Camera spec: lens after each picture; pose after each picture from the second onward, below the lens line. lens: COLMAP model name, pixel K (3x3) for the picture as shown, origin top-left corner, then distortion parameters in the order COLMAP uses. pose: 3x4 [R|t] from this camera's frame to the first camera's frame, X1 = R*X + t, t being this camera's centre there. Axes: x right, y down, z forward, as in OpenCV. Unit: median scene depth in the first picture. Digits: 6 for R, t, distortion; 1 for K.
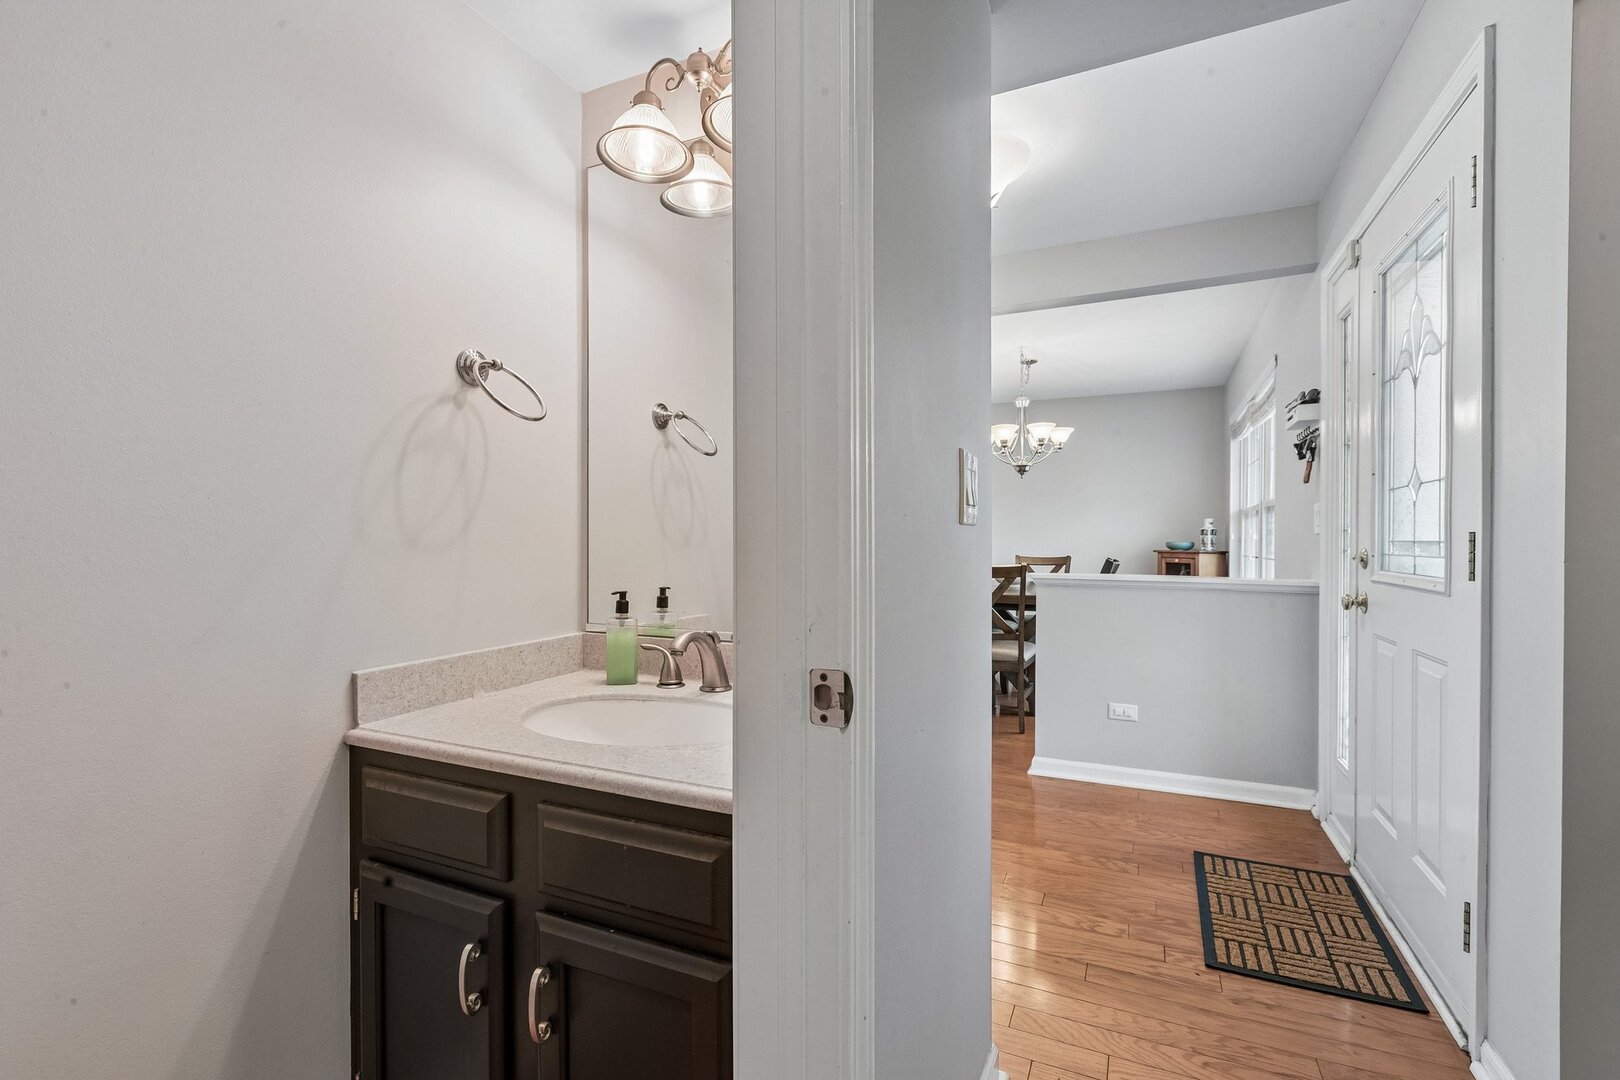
lens RADIAL K [[723.6, 0, 812.2], [0, 723.6, 542.0], [0, 0, 1]] dist [0.003005, 0.000022]
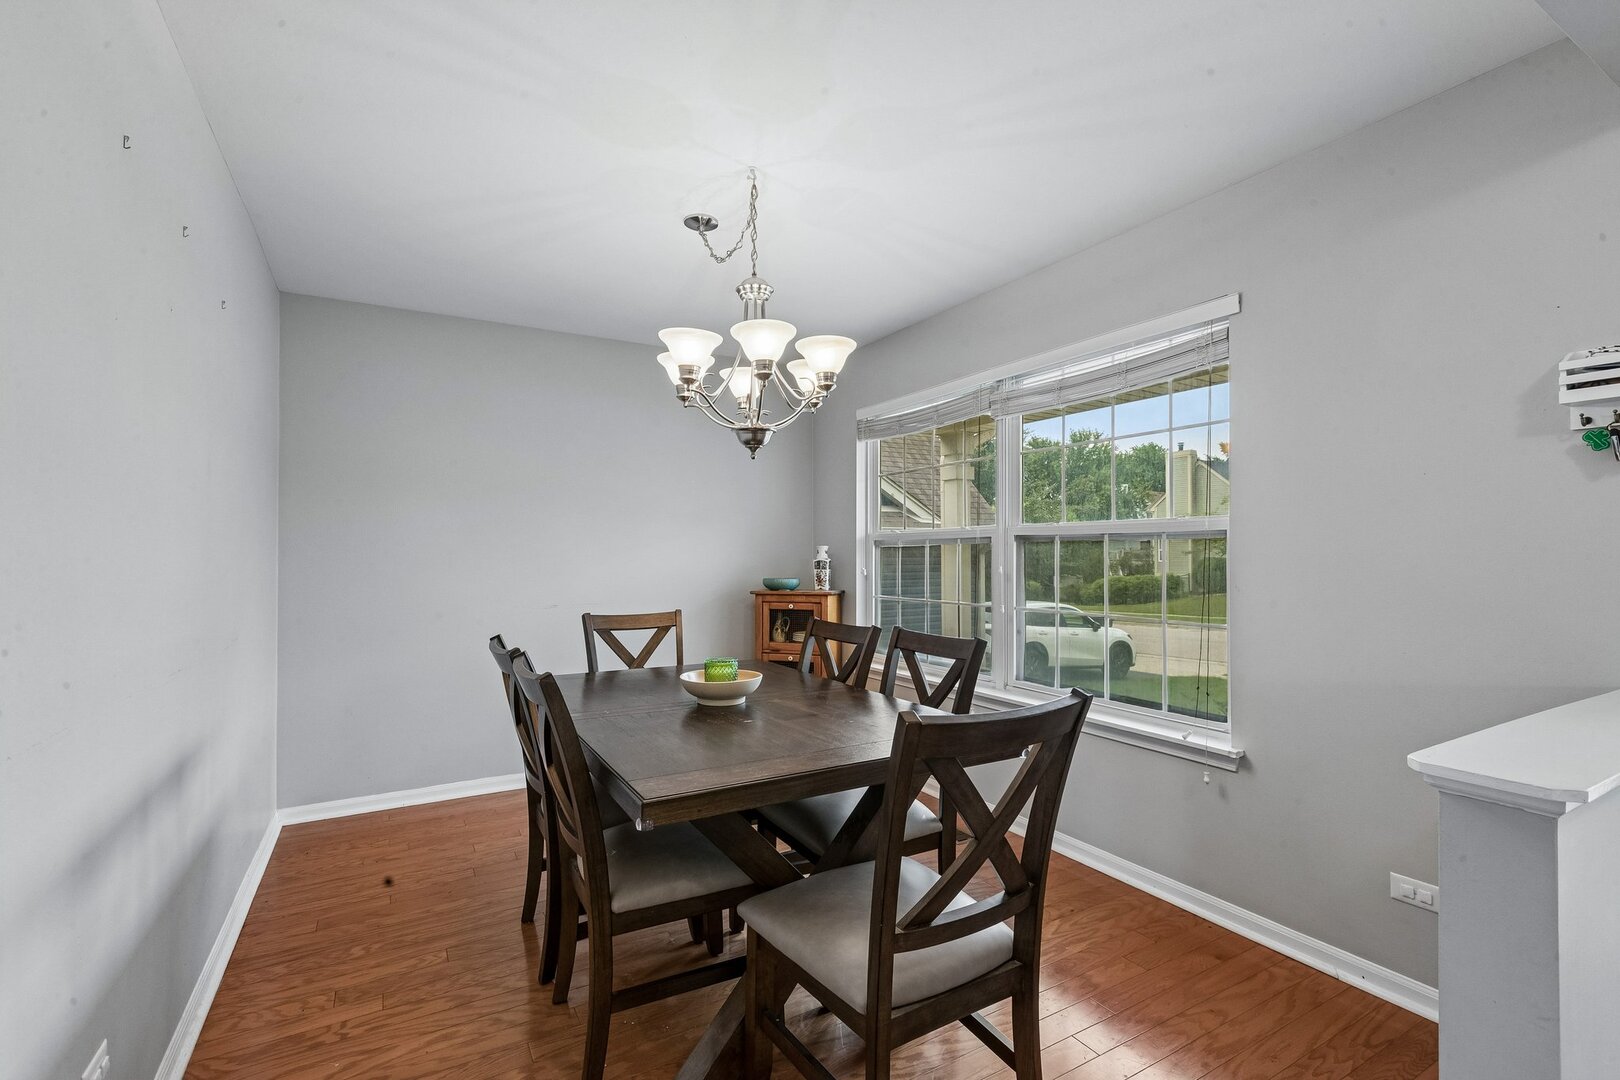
lens RADIAL K [[723.6, 0, 810.6], [0, 723.6, 552.8], [0, 0, 1]] dist [0.003005, 0.000022]
pose [[0.596151, 0.001389, 0.802871, -0.037060], [0.002999, 0.999988, -0.003957, -0.022560], [-0.802867, 0.004767, 0.596139, 0.582503]]
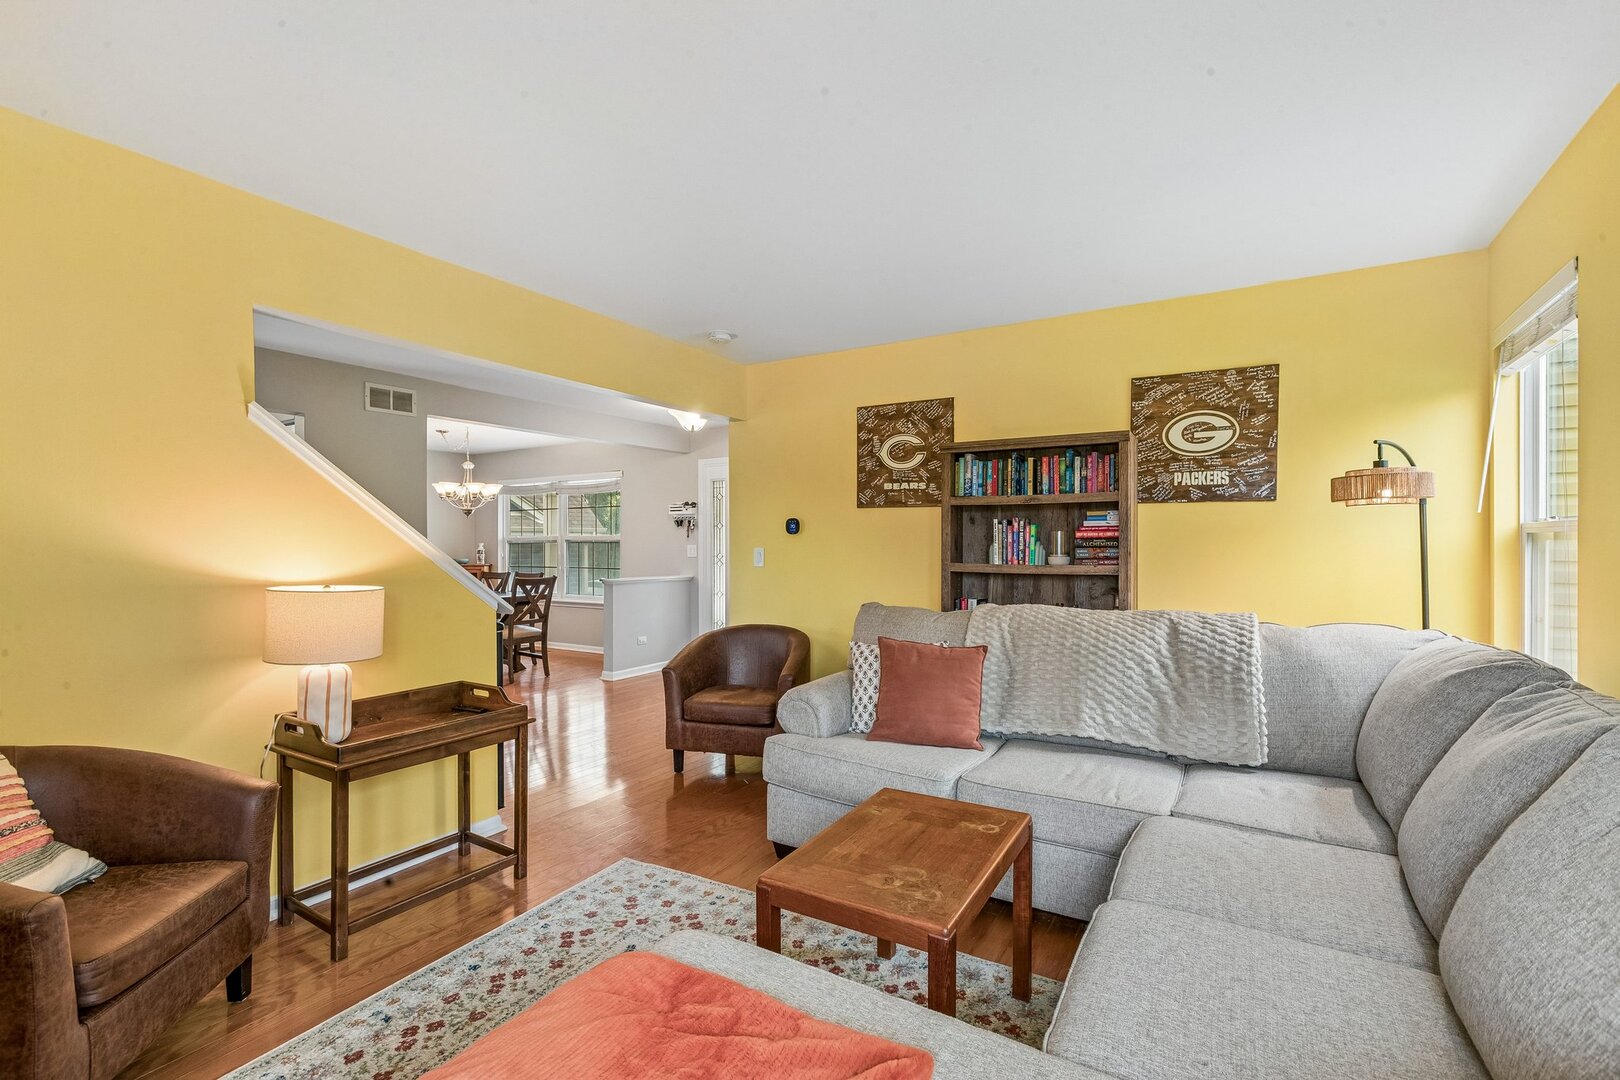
lens RADIAL K [[723.6, 0, 818.7], [0, 723.6, 542.8], [0, 0, 1]] dist [0.003005, 0.000022]
pose [[0.141500, 0.001009, 0.989938, -0.870844], [0.006716, 0.999975, -0.001979, -0.025166], [-0.989915, 0.006929, 0.141490, 0.075694]]
